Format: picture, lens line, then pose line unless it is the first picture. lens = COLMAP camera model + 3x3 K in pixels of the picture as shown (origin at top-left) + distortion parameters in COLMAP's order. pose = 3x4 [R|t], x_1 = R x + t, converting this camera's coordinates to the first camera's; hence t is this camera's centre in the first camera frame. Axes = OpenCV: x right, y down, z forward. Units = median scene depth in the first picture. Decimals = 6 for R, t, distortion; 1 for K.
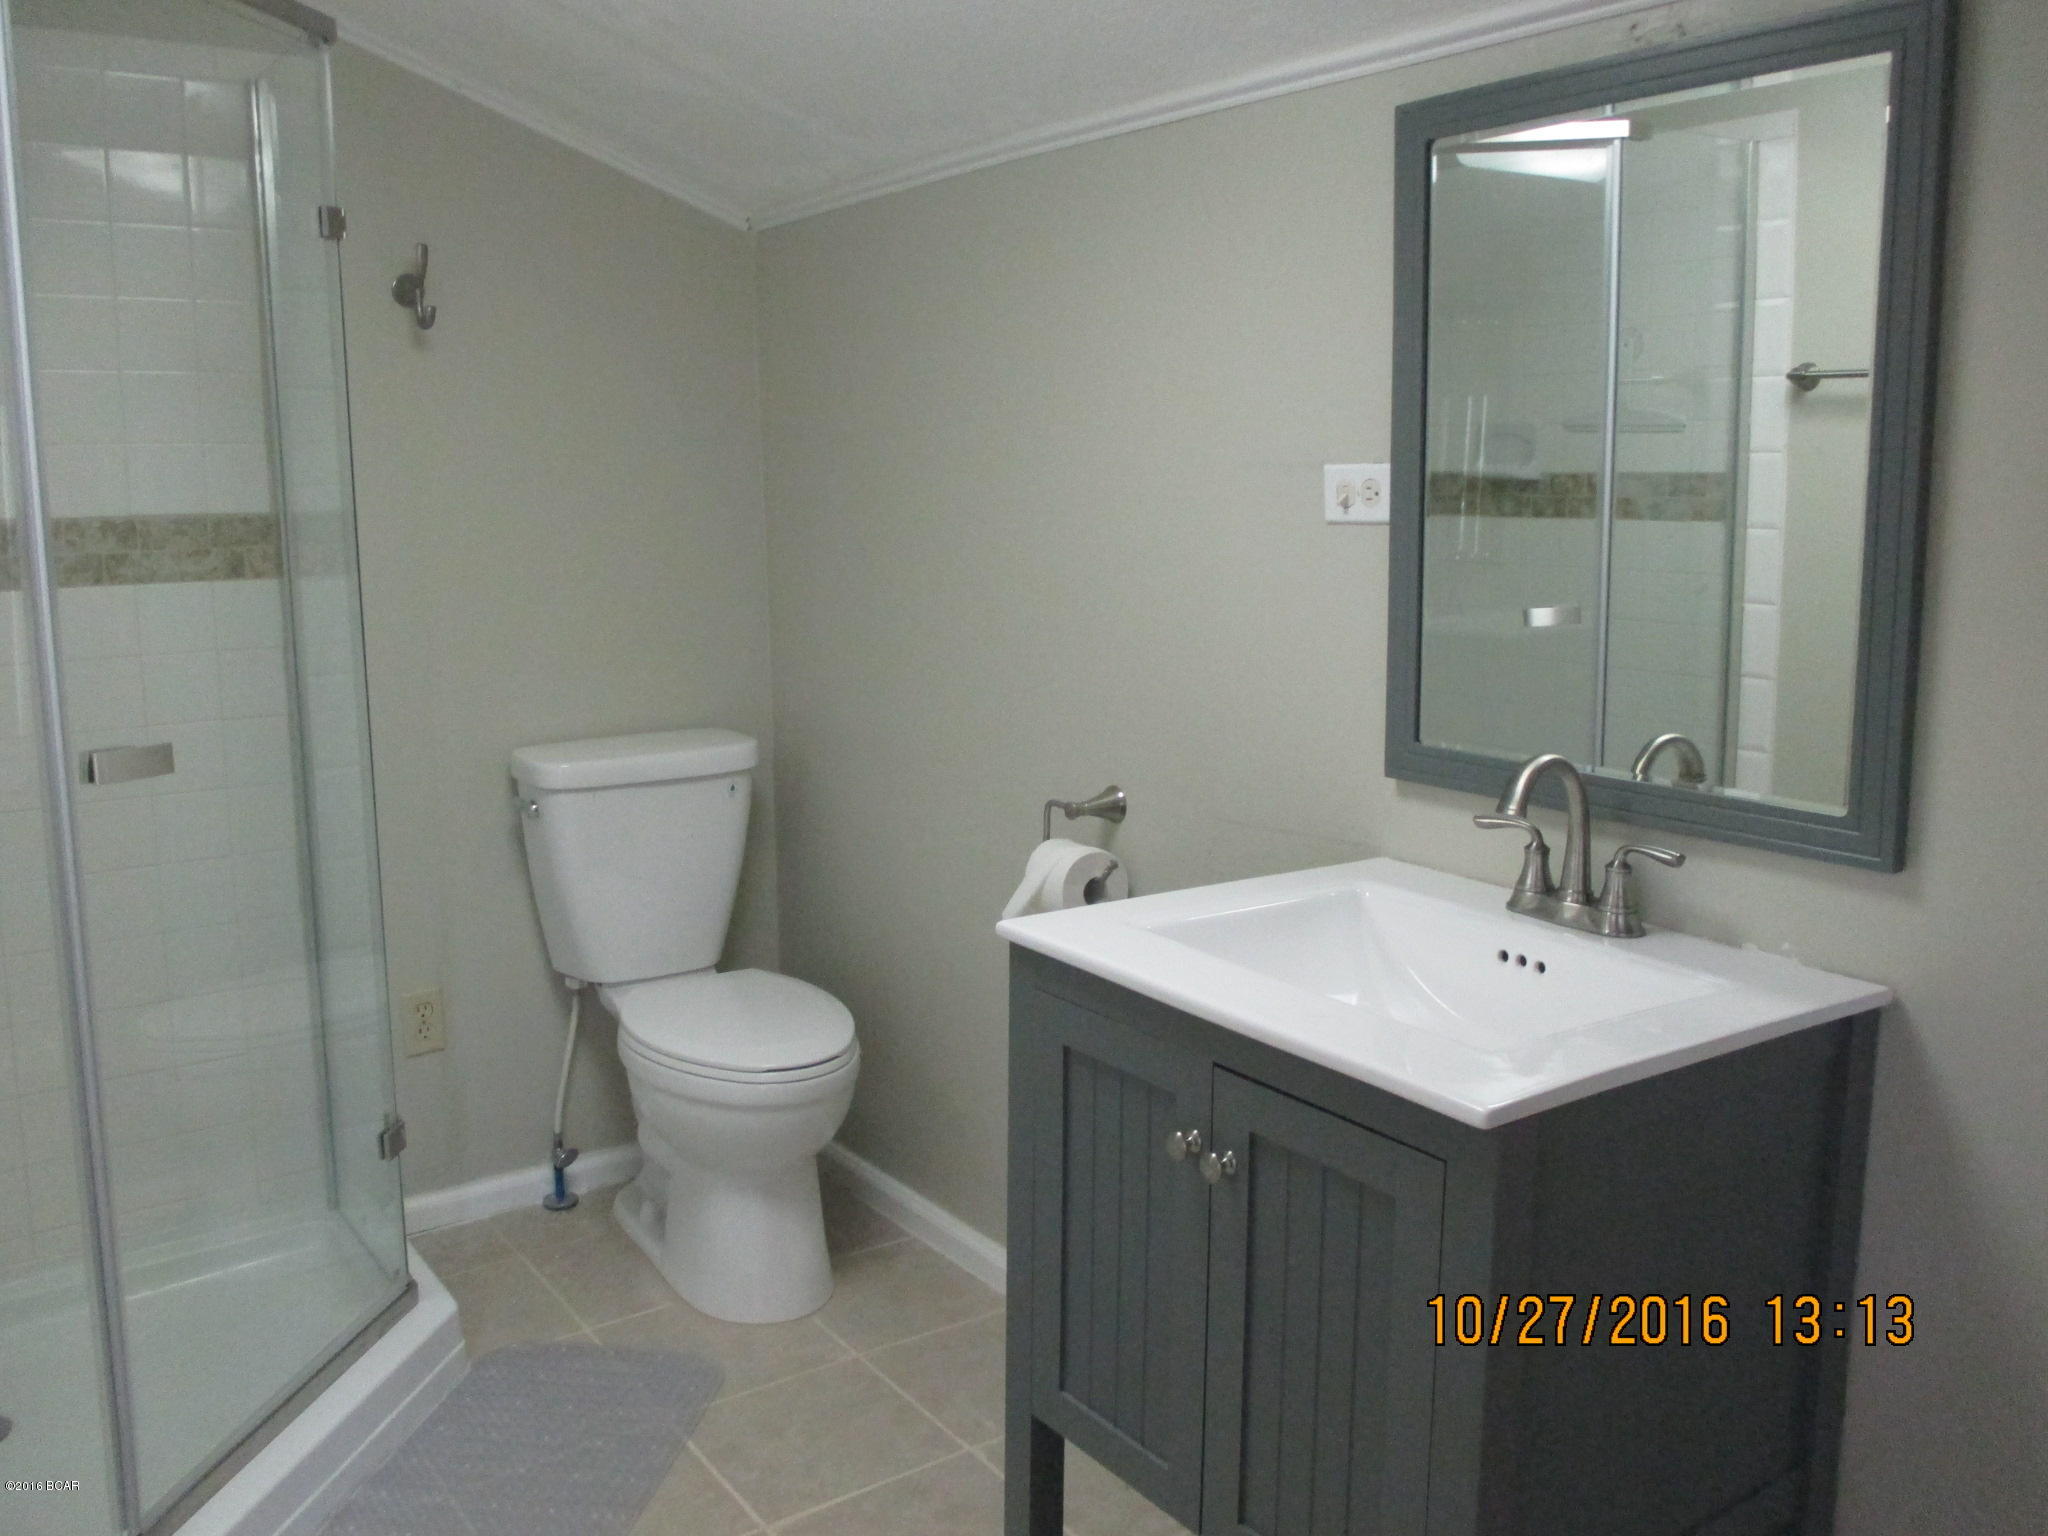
lens RADIAL K [[1737.9, 0, 1018.2], [0, 1737.9, 708.1], [0, 0, 1]] dist [-0.019309, 0.012610]
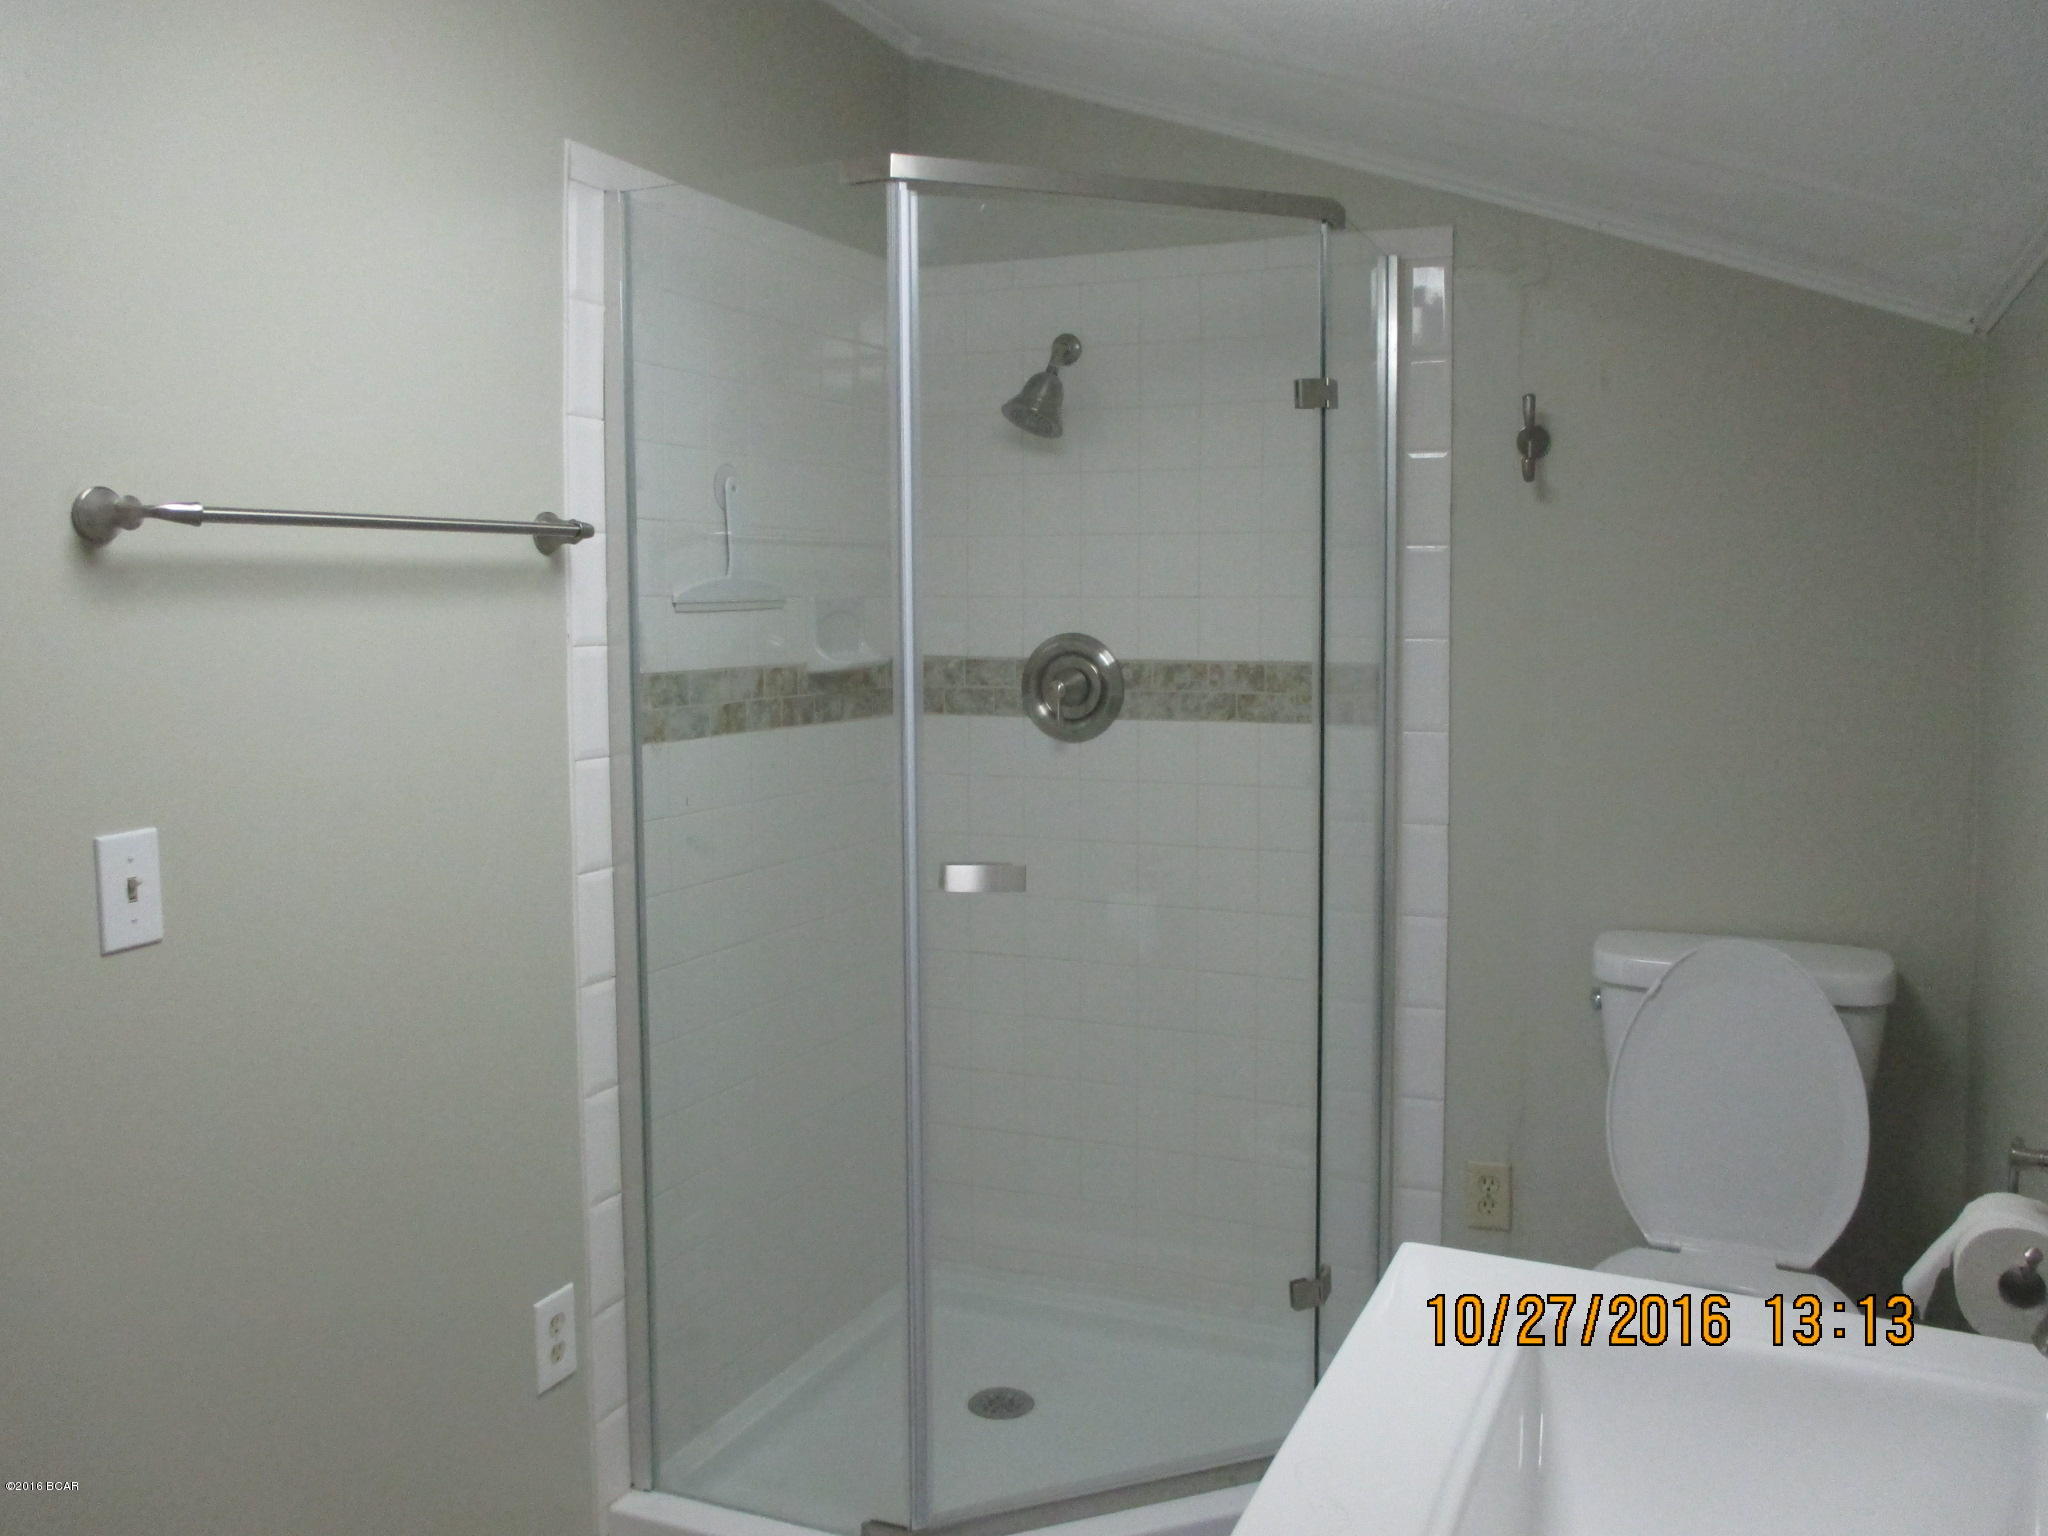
lens RADIAL K [[1737.9, 0, 1018.2], [0, 1737.9, 708.1], [0, 0, 1]] dist [-0.019309, 0.012610]
pose [[0.484565, 0.058161, -0.872819, 0.403590], [-0.131711, 0.991263, -0.007069, -0.052441], [0.864782, 0.118385, 0.487992, 0.315045]]
